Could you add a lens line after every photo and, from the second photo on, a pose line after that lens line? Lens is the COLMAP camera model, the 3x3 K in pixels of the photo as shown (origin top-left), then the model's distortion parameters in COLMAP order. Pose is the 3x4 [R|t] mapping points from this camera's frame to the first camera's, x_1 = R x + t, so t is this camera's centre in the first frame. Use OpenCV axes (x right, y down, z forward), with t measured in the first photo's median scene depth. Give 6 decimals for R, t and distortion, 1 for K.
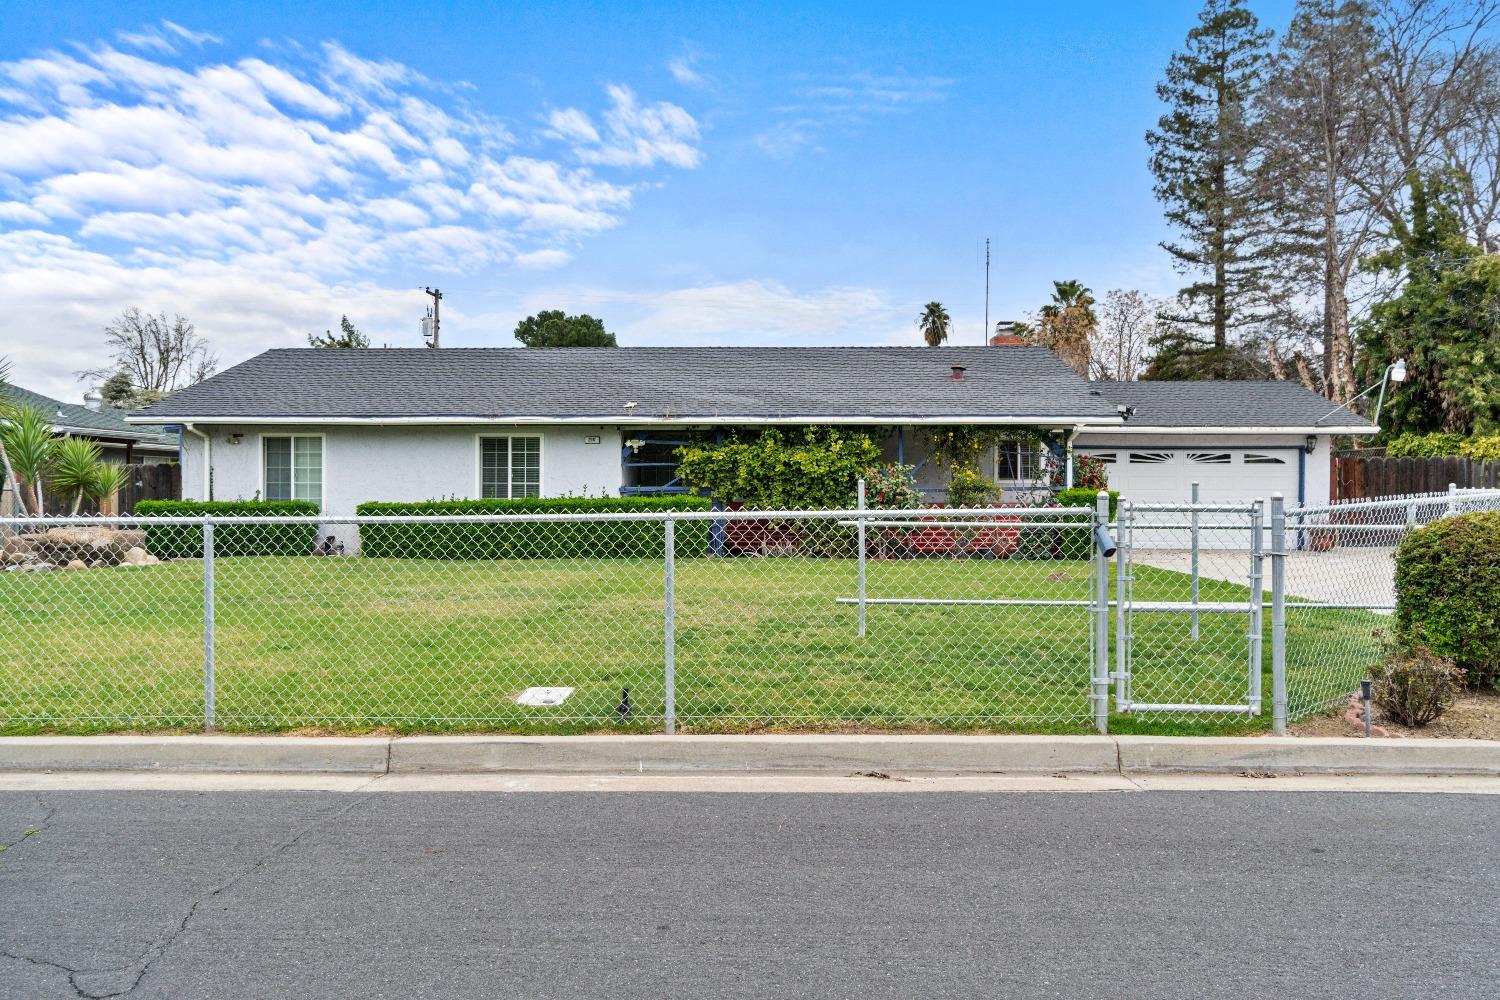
lens RADIAL K [[1113.6, 0, 750.0], [0, 1113.6, 500.0], [0, 0, 1]] dist [-0.004838, -0.003155]
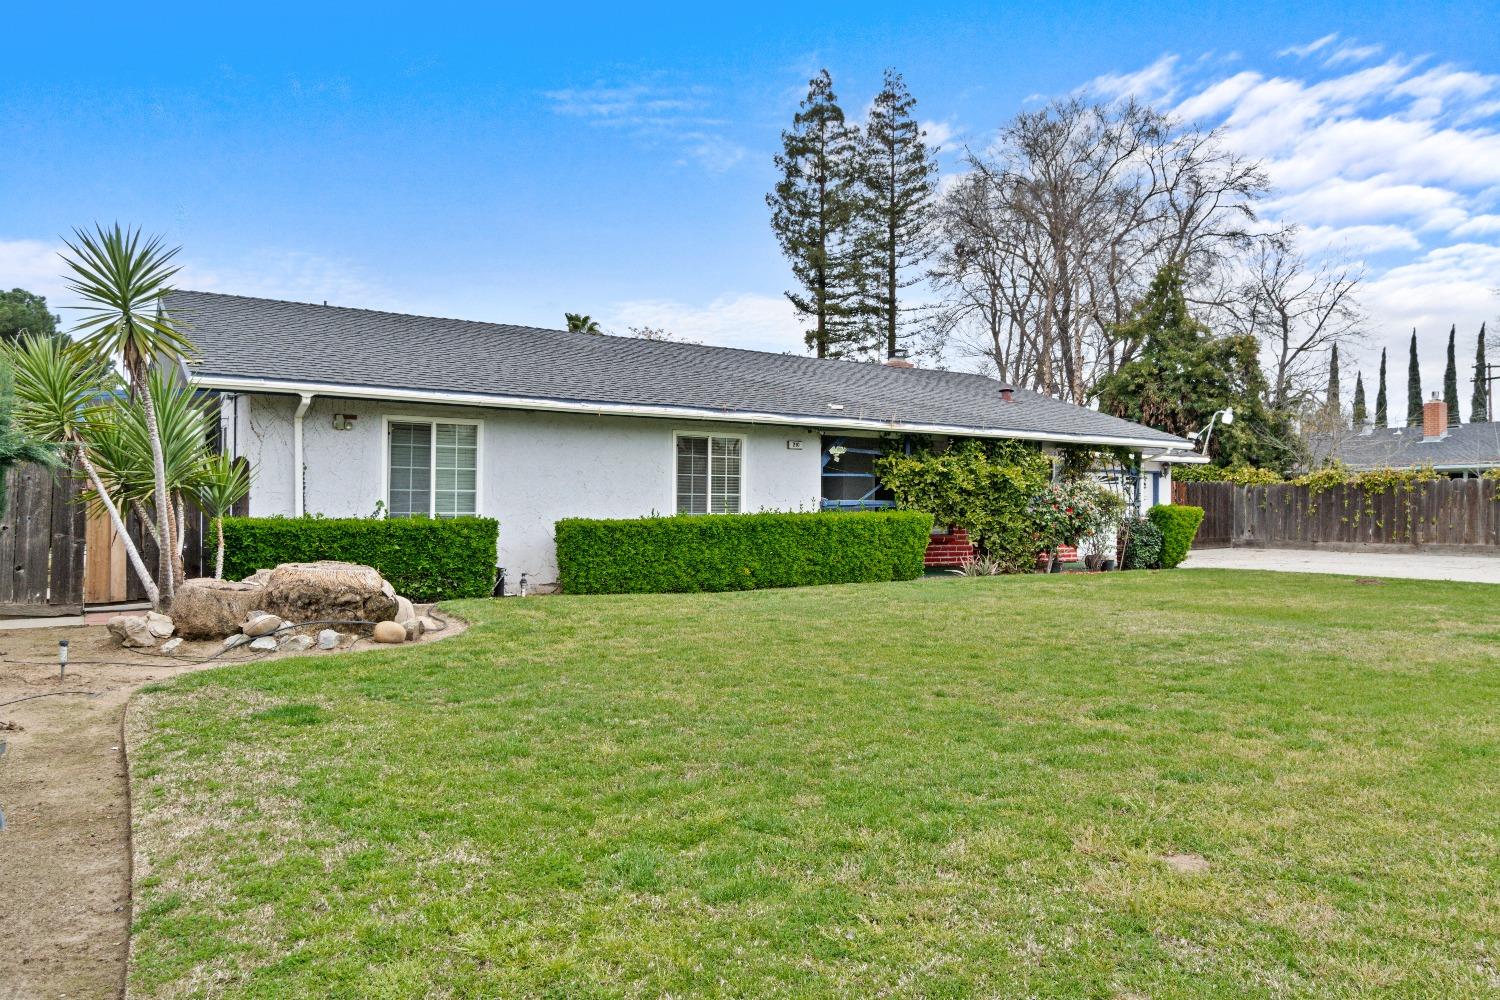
lens RADIAL K [[1022.9, 0, 750.0], [0, 1022.9, 500.0], [0, 0, 1]] dist [0.004627, 0.001297]
pose [[0.812657, 0.007245, 0.582698, -0.618963], [0.002618, 0.999867, -0.016083, 0.001053], [-0.582737, 0.014595, 0.812530, 0.375047]]
